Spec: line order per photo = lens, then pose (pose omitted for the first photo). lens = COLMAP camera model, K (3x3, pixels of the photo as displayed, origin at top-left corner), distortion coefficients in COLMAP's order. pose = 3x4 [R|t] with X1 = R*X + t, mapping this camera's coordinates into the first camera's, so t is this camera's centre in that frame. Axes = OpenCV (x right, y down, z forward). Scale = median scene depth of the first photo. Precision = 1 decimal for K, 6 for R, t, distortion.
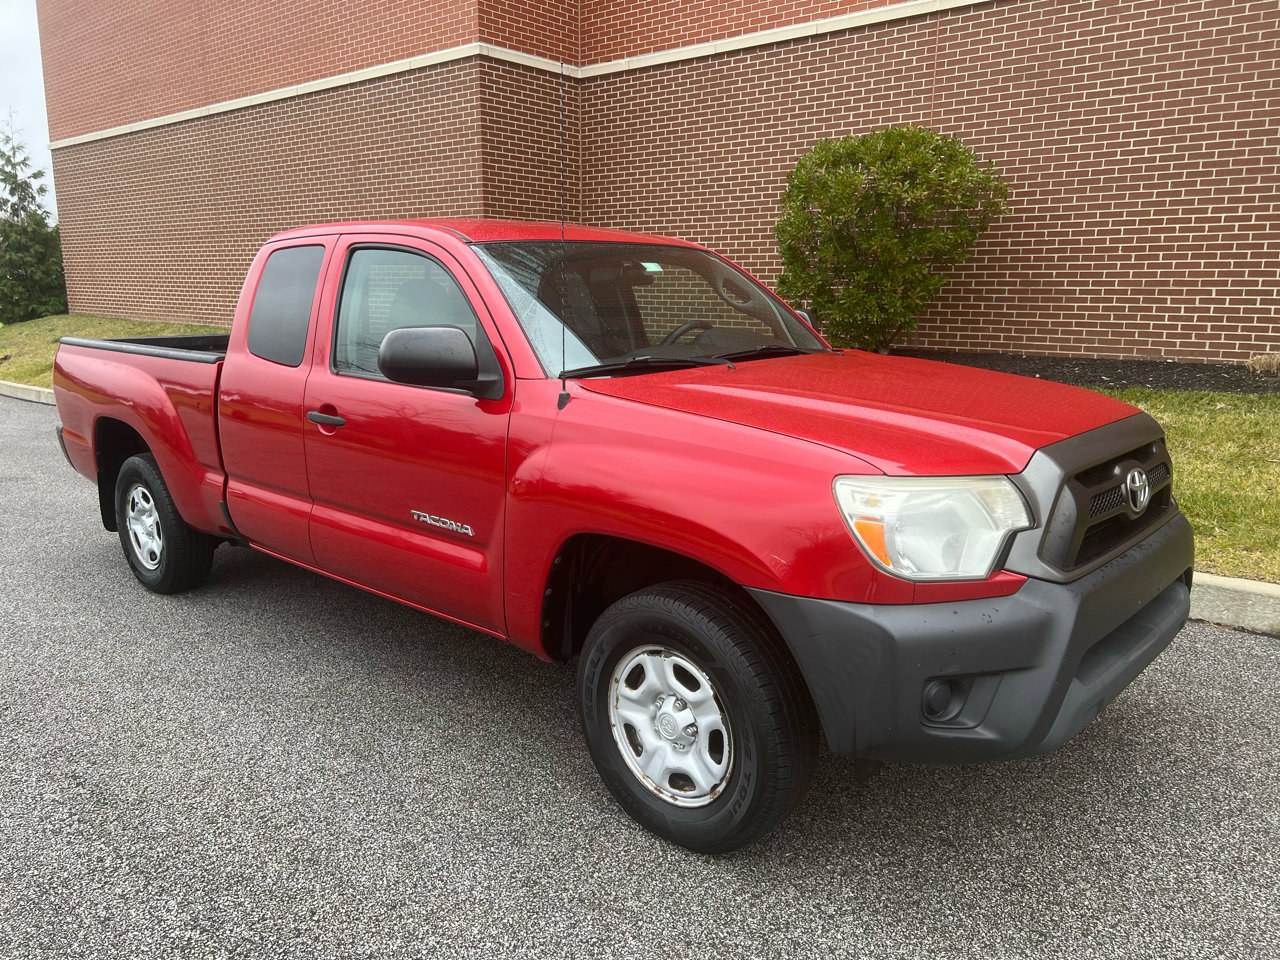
lens RADIAL K [[963.0, 0, 638.8], [0, 963.0, 483.7], [0, 0, 1]] dist [0.054504, -0.058700]
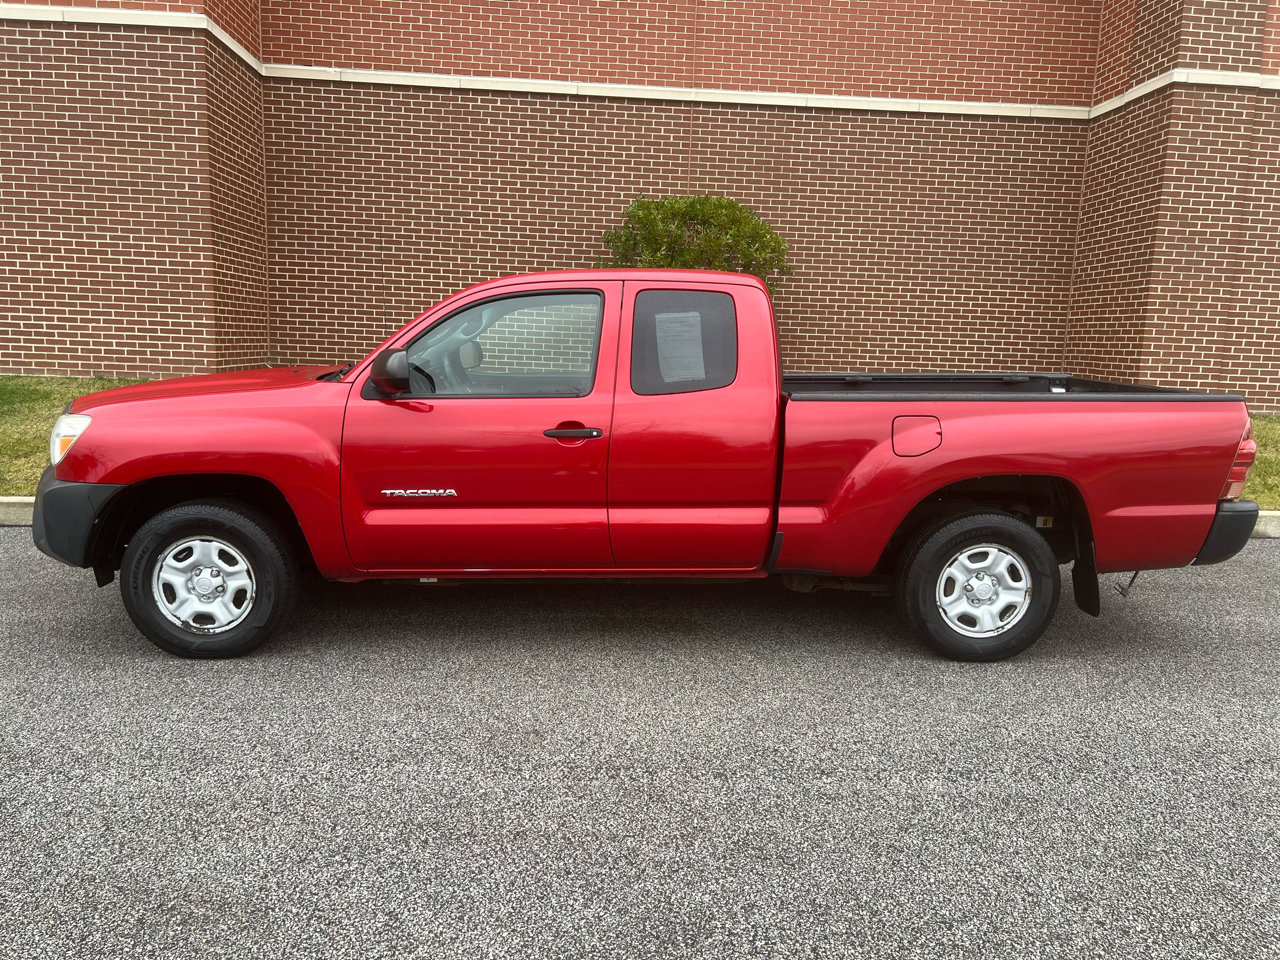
lens RADIAL K [[963.0, 0, 637.2], [0, 963.0, 488.2], [0, 0, 1]] dist [0.054504, -0.058700]
pose [[0.713410, -0.088896, 0.695085, -0.649182], [0.107857, 0.994031, 0.016428, -0.039632], [-0.692396, 0.063250, 0.718740, 0.229602]]
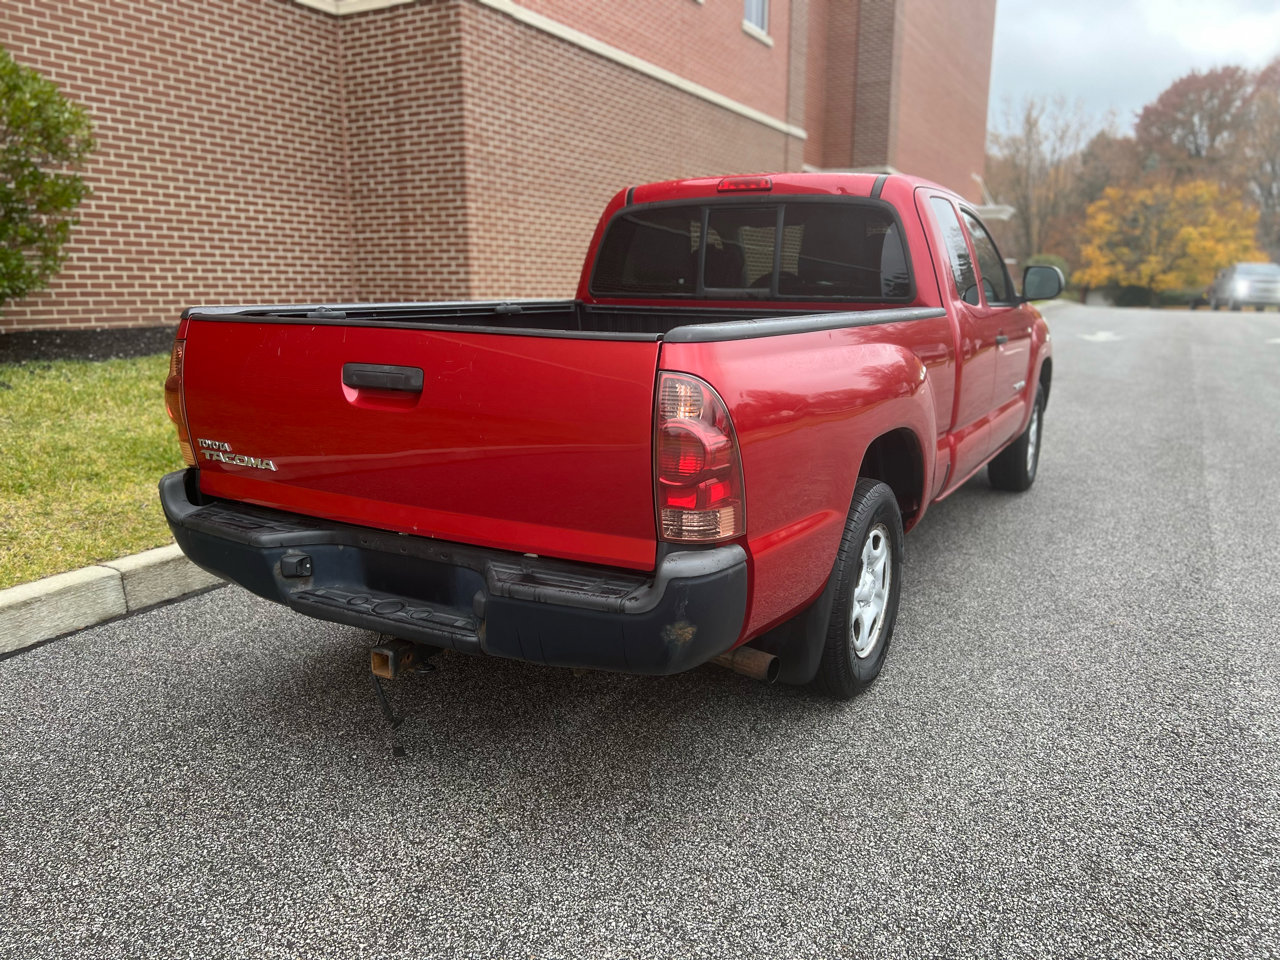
lens RADIAL K [[963.0, 0, 649.3], [0, 963.0, 483.9], [0, 0, 1]] dist [0.054504, -0.058700]
pose [[-0.226592, -0.201292, 0.952963, -0.604035], [0.190154, 0.950441, 0.245973, -0.118604], [-0.955247, 0.236945, -0.177086, 0.694838]]
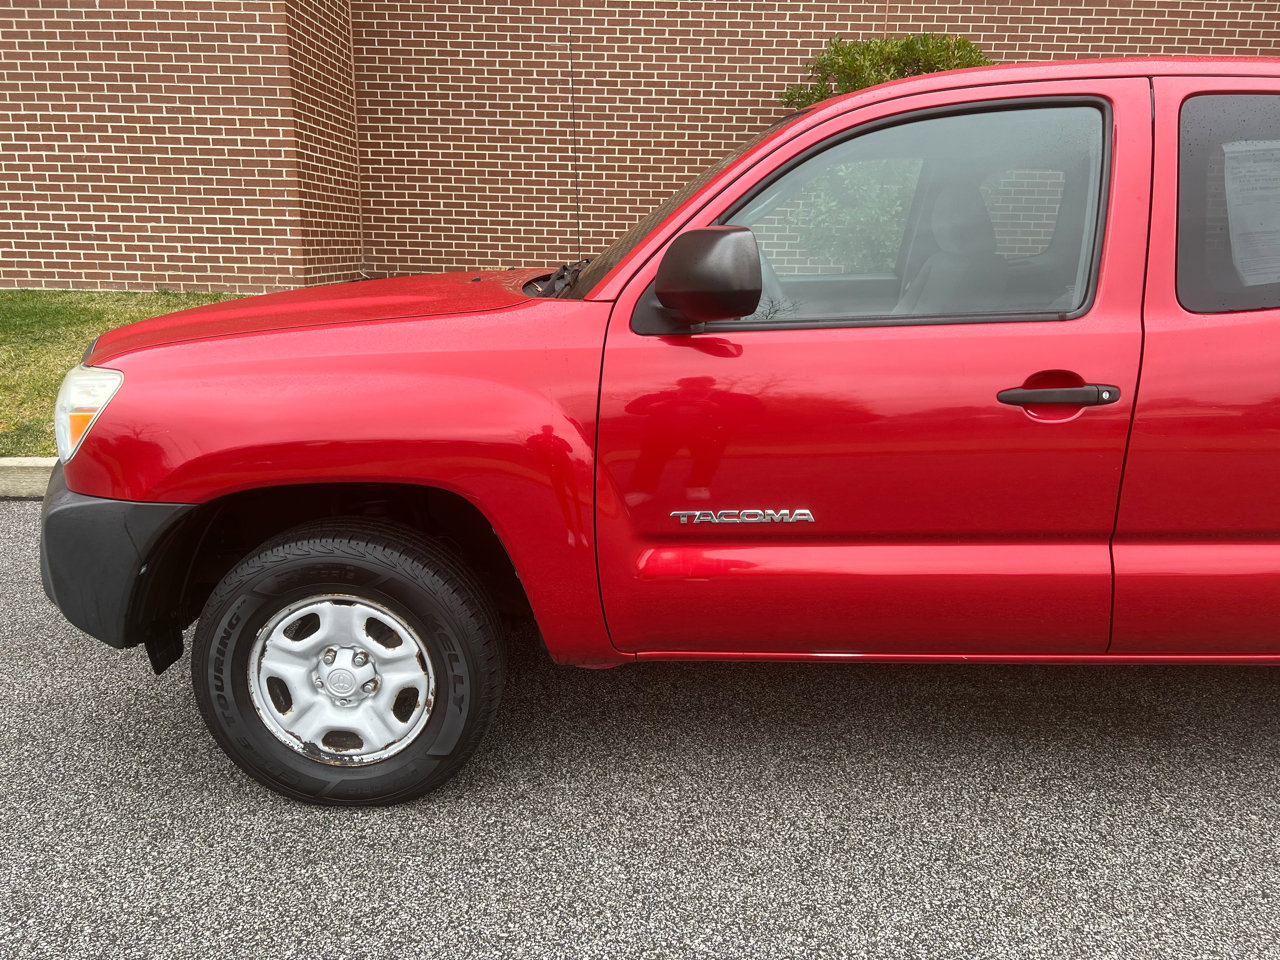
lens RADIAL K [[963.0, 0, 640.3], [0, 963.0, 485.0], [0, 0, 1]] dist [0.054504, -0.058700]
pose [[0.756326, -0.153282, 0.635985, -0.568364], [0.115909, 0.988180, 0.100325, -0.076387], [-0.643845, -0.002162, 0.765153, 0.477798]]
